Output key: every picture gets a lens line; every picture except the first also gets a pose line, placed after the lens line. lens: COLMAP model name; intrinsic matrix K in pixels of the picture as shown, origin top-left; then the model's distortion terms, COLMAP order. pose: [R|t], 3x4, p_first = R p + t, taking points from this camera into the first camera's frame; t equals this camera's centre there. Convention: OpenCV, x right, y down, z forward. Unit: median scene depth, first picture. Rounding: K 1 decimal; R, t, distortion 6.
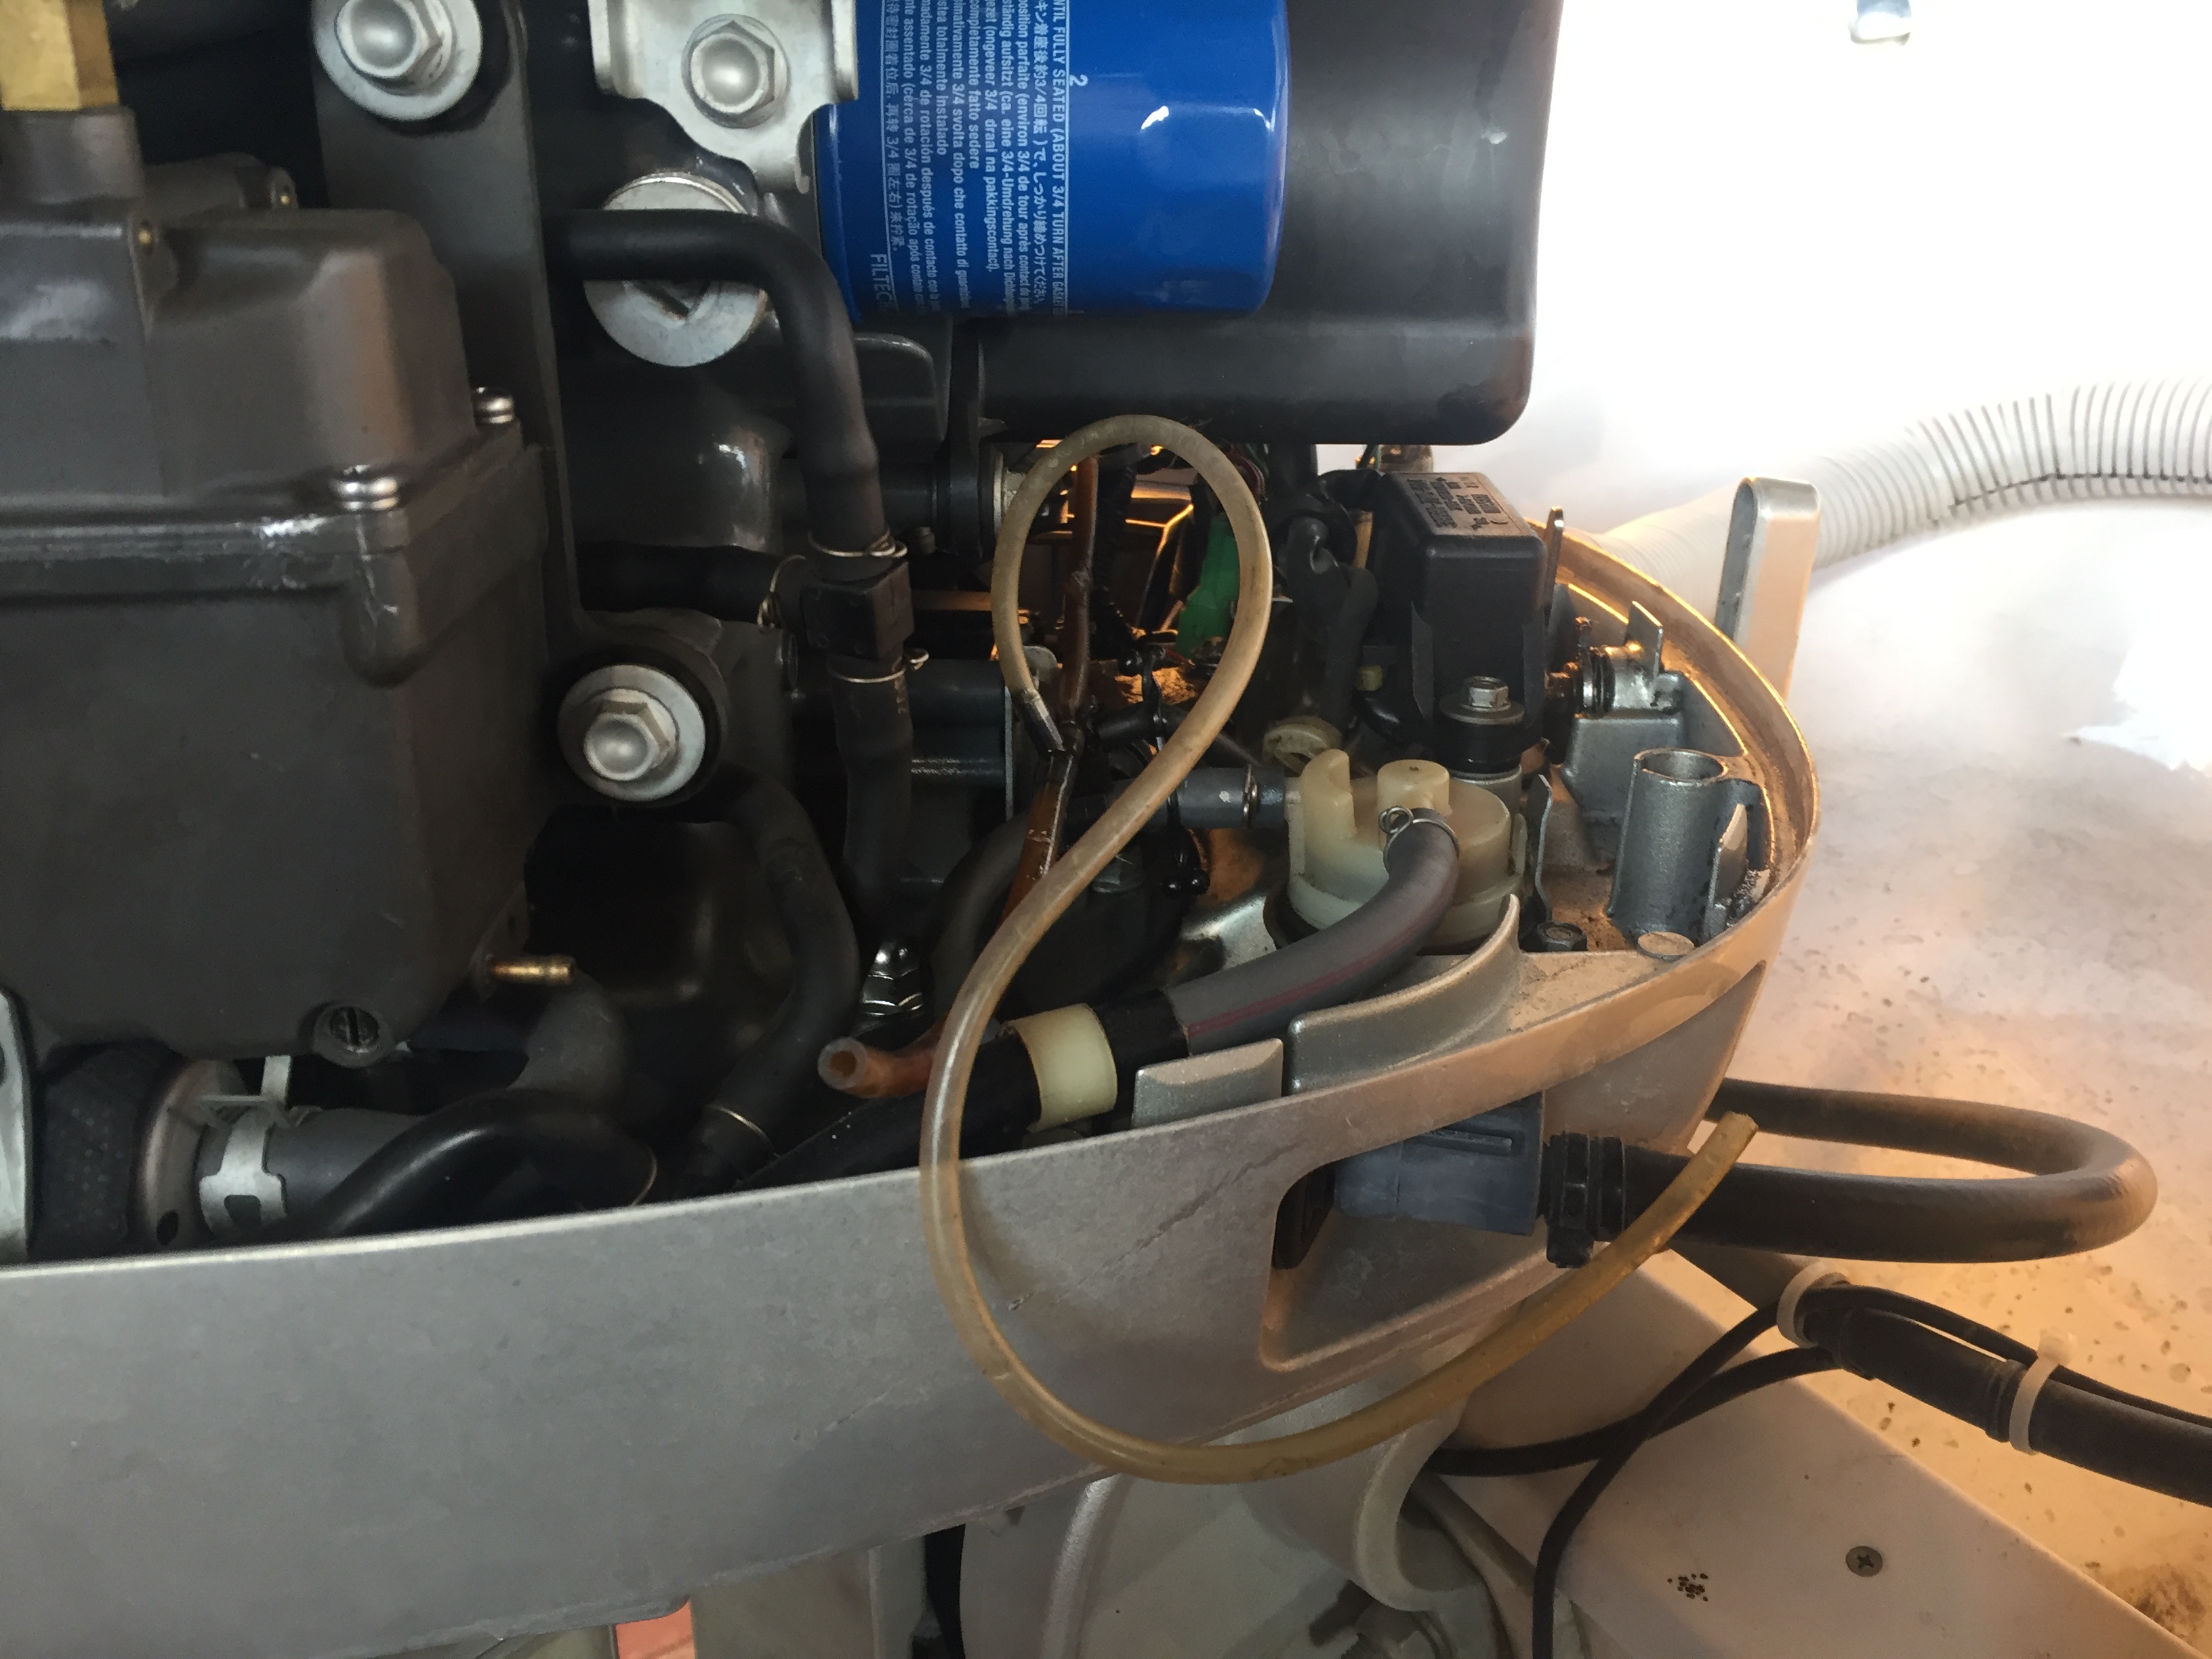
lens RADIAL K [[1867.0, 0, 1106.0], [0, 1867.0, 829.5], [0, 0, 1]] dist [0.075103, -0.105533]
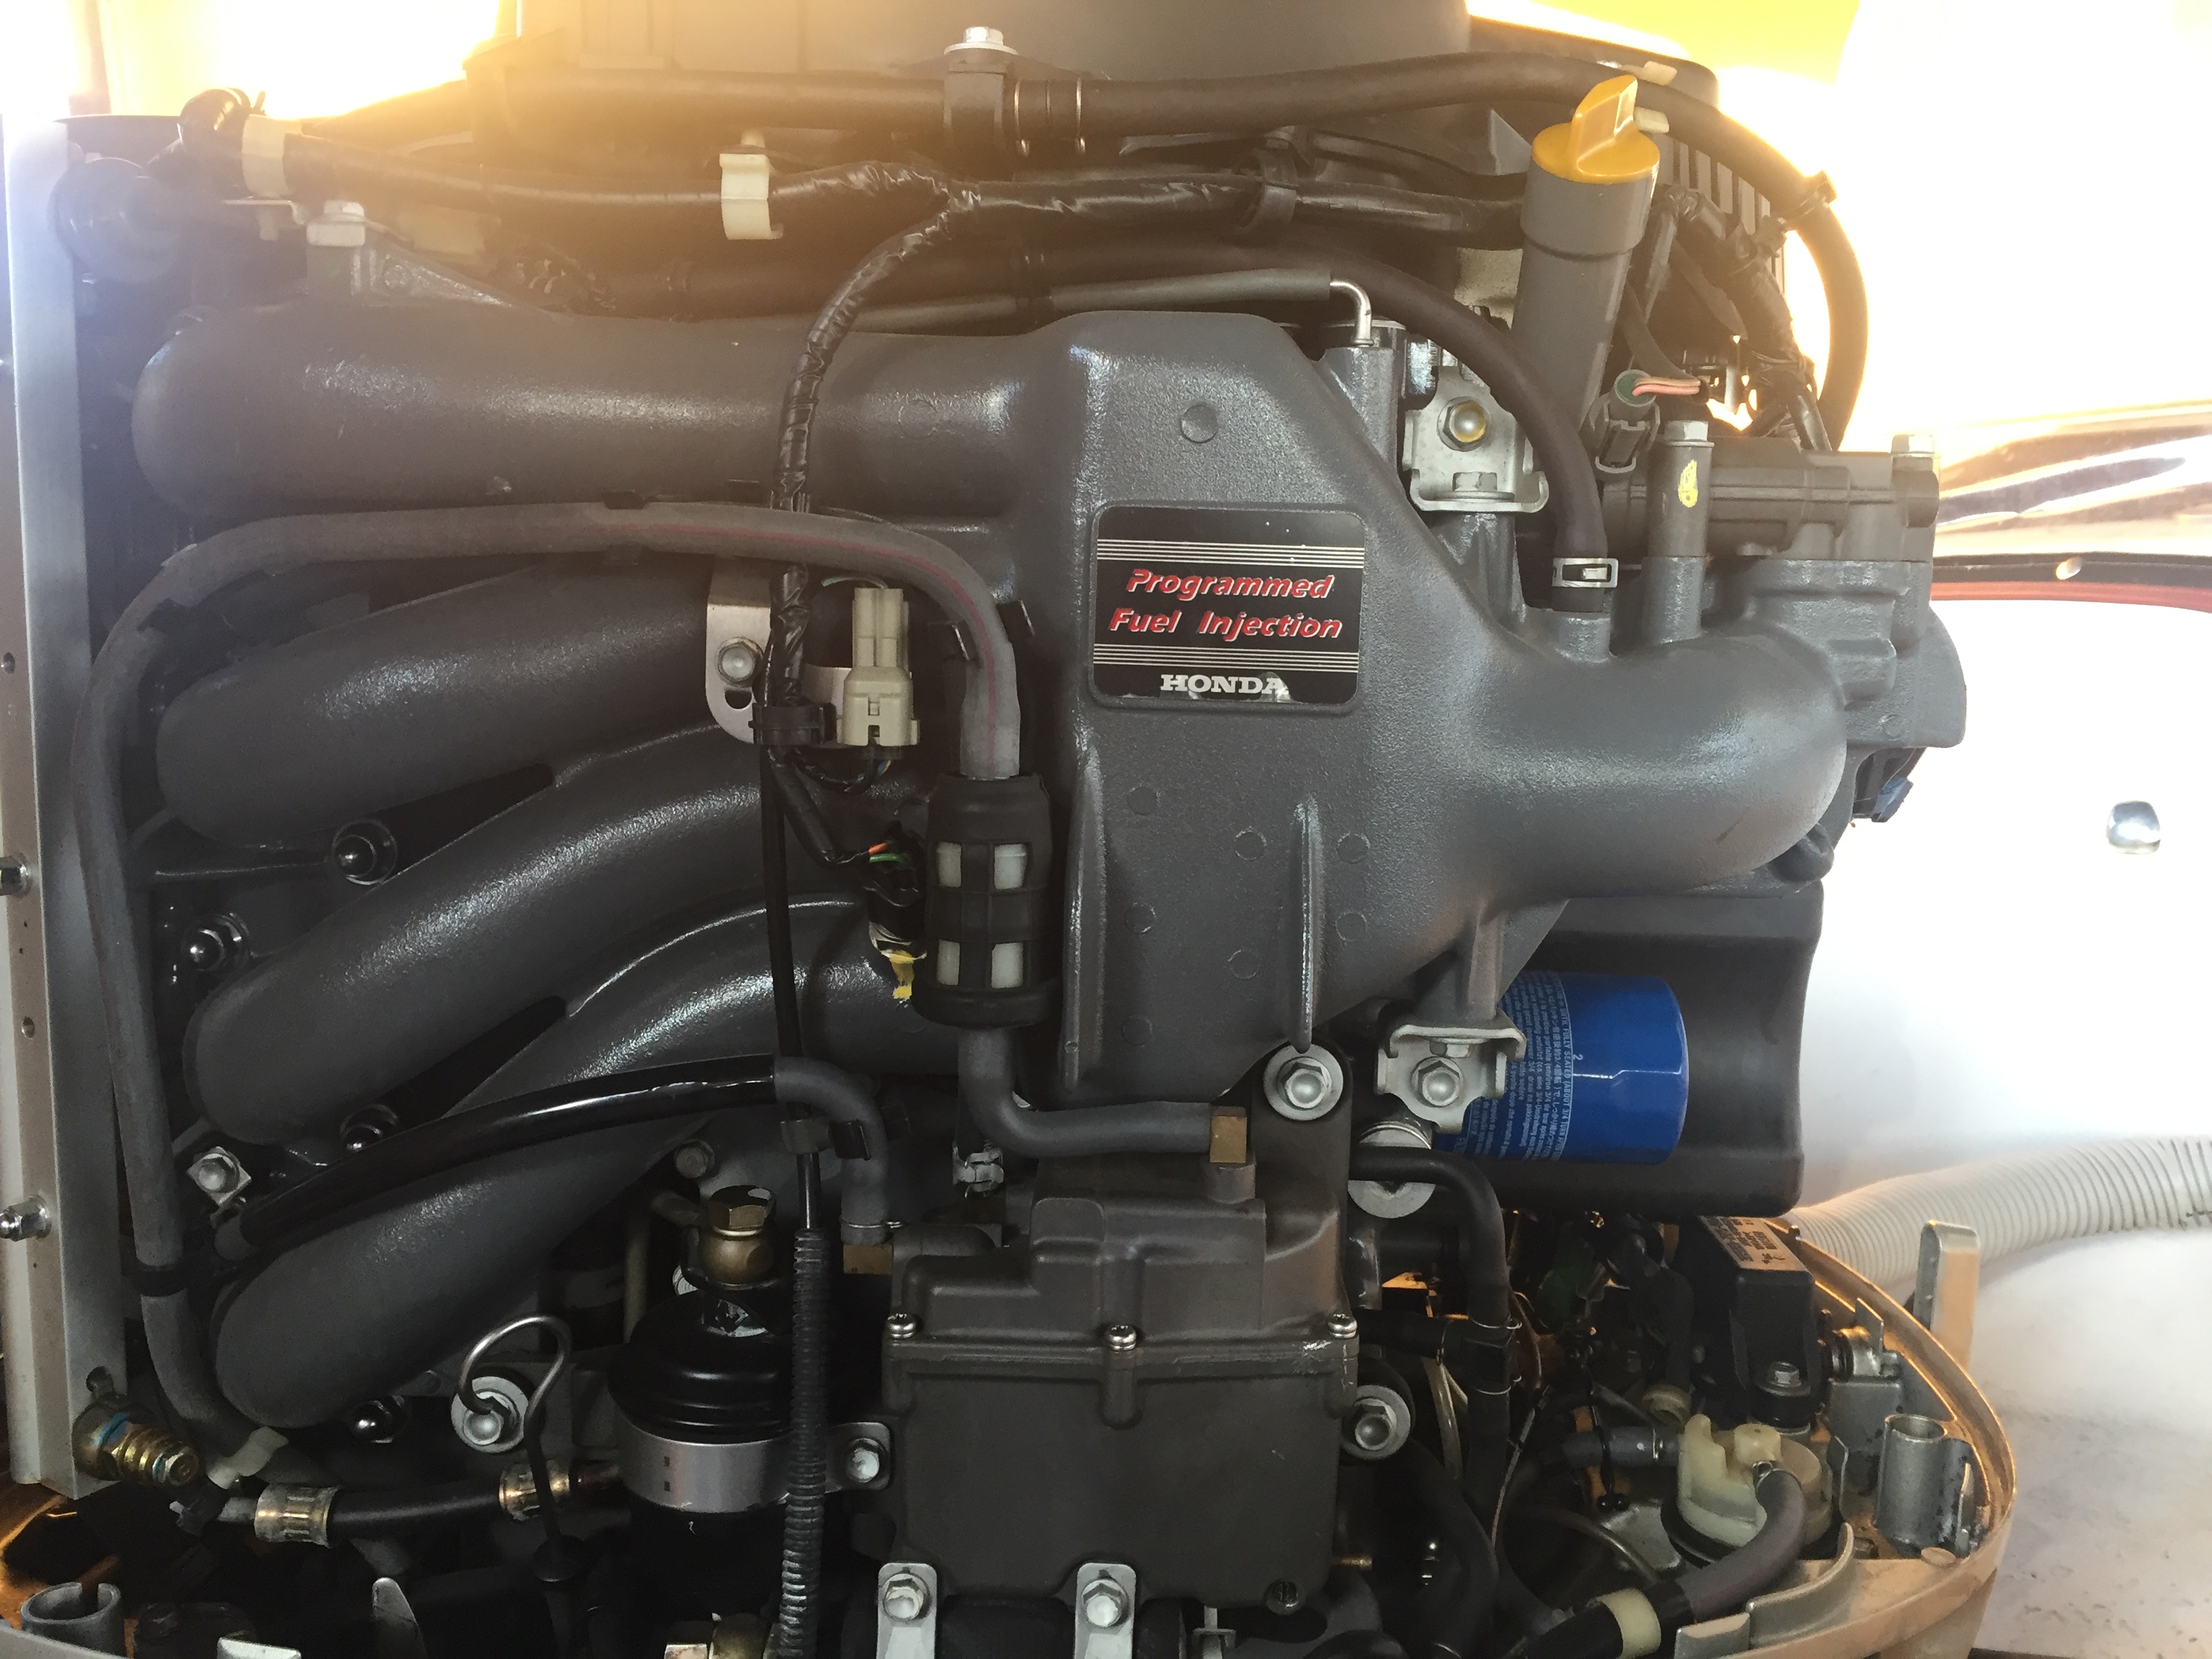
lens RADIAL K [[1867.0, 0, 1106.0], [0, 1867.0, 829.5], [0, 0, 1]] dist [0.075103, -0.105533]
pose [[0.999409, 0.013363, -0.031681, -0.393262], [-0.021264, 0.964269, -0.264071, -0.100918], [0.027020, 0.264589, 0.963983, -0.809810]]
